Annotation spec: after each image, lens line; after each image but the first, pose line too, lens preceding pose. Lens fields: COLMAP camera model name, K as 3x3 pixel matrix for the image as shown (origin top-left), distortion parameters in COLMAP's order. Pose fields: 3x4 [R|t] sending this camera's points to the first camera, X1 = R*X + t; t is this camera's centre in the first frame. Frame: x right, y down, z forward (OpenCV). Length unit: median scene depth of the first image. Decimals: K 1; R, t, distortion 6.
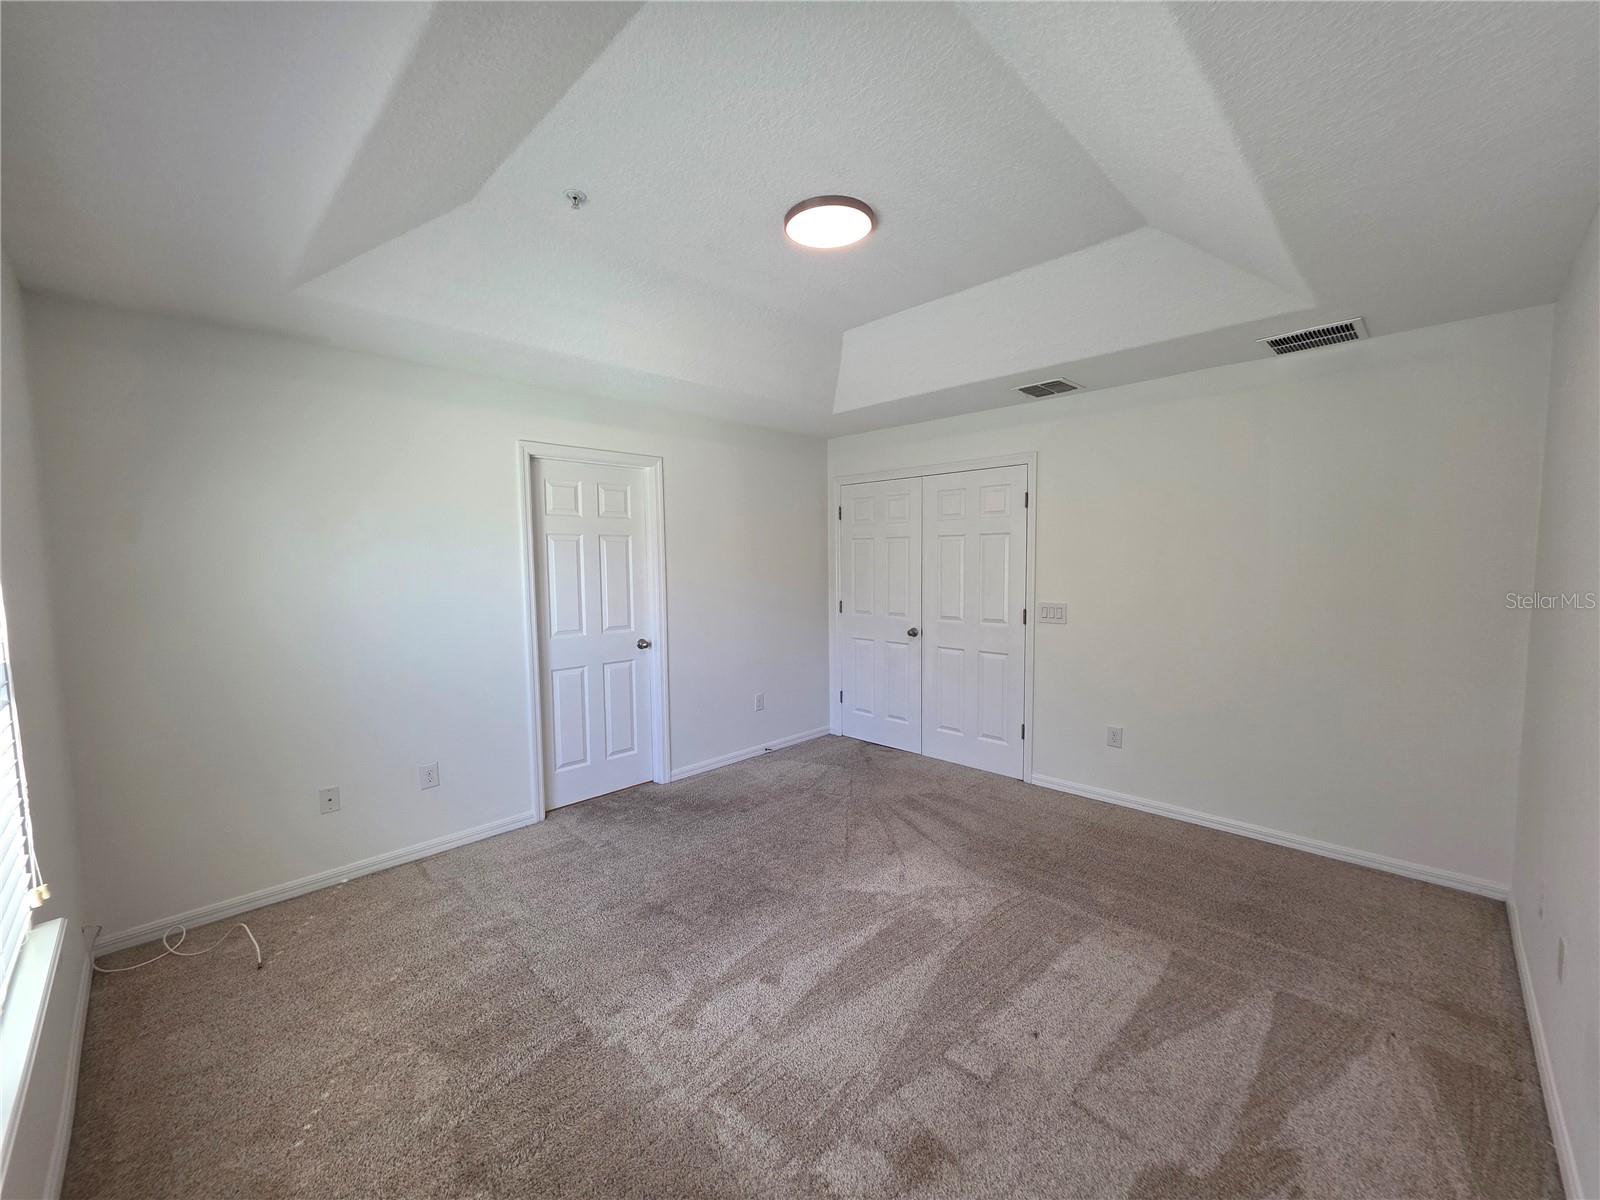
lens RADIAL K [[640.0, 0, 796.3], [0, 640.0, 606.8], [0, 0, 1]] dist [0.001968, 0.000485]
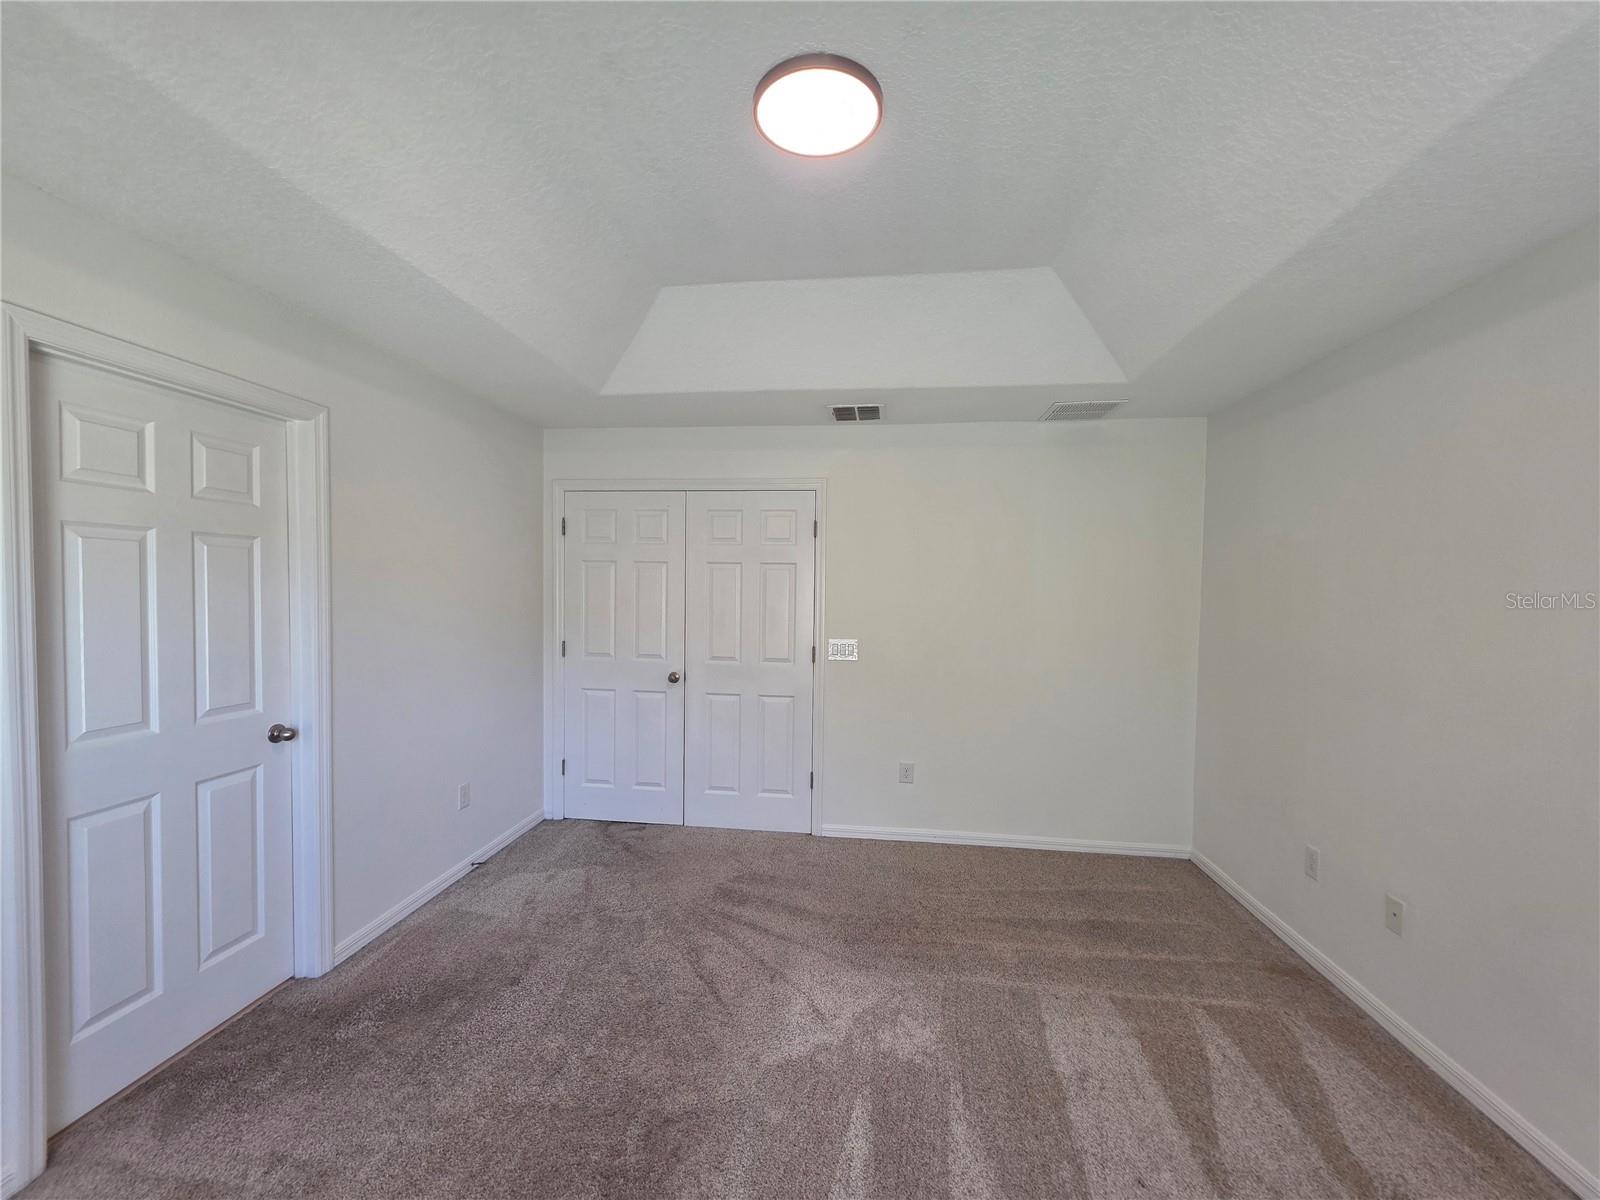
lens RADIAL K [[640.0, 0, 796.3], [0, 640.0, 606.8], [0, 0, 1]] dist [0.001968, 0.000485]
pose [[0.792328, 0.002634, 0.610089, -0.233962], [0.024469, 0.999049, -0.036092, -0.021404], [-0.609604, 0.043525, 0.791510, 0.293290]]
